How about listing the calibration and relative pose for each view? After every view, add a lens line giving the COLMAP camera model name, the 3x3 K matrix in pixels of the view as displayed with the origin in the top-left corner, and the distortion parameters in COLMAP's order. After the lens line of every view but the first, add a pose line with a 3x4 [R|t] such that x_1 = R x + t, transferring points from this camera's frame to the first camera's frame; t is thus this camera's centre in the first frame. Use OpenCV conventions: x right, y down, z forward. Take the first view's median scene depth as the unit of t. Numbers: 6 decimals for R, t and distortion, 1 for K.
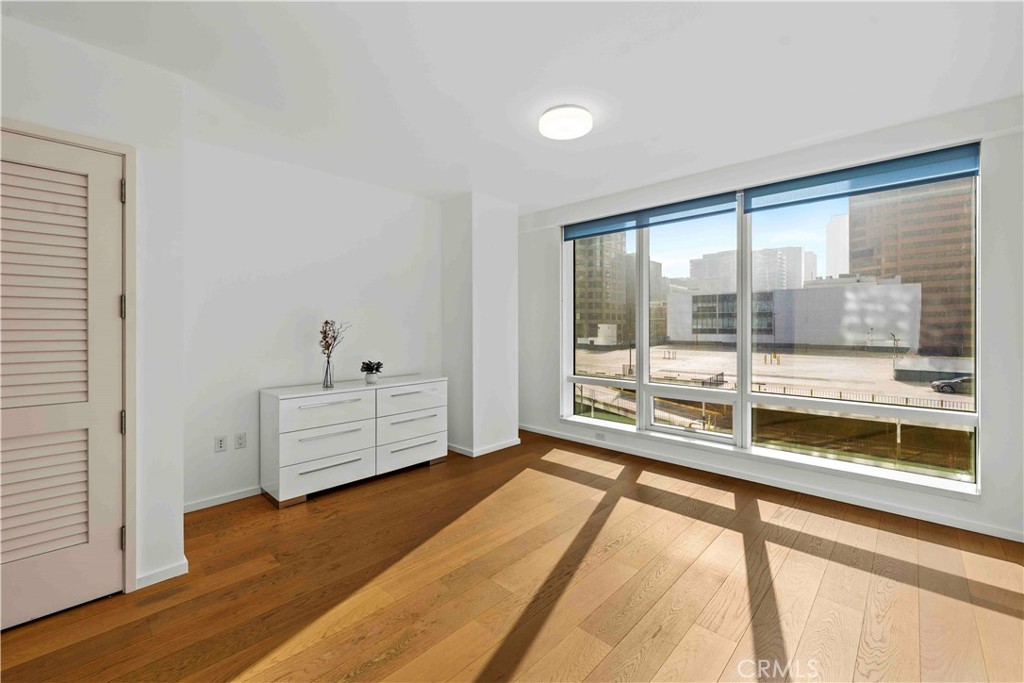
lens RADIAL K [[426.8, 0, 509.8], [0, 426.8, 330.4], [0, 0, 1]] dist [-0.001156, -0.000268]
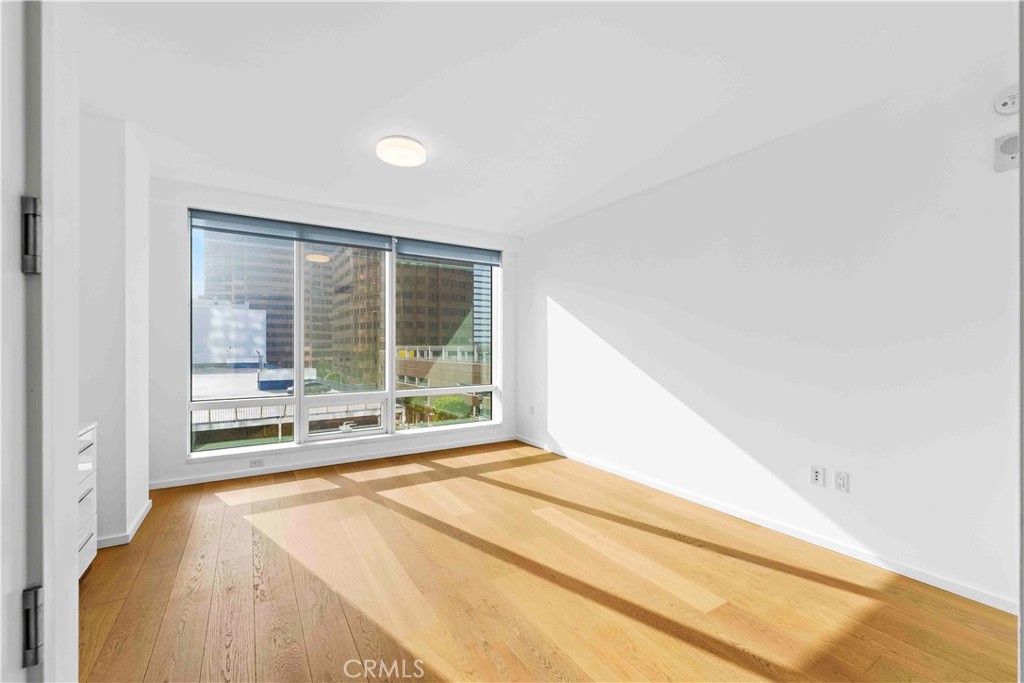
lens RADIAL K [[417.0, 0, 507.3], [0, 417.0, 344.6], [0, 0, 1]] dist [-0.000031, -0.000289]
pose [[0.255377, 0.002742, 0.966838, -0.487308], [0.008168, 0.999954, -0.004993, 0.009853], [-0.966807, 0.009172, 0.255343, 0.271604]]
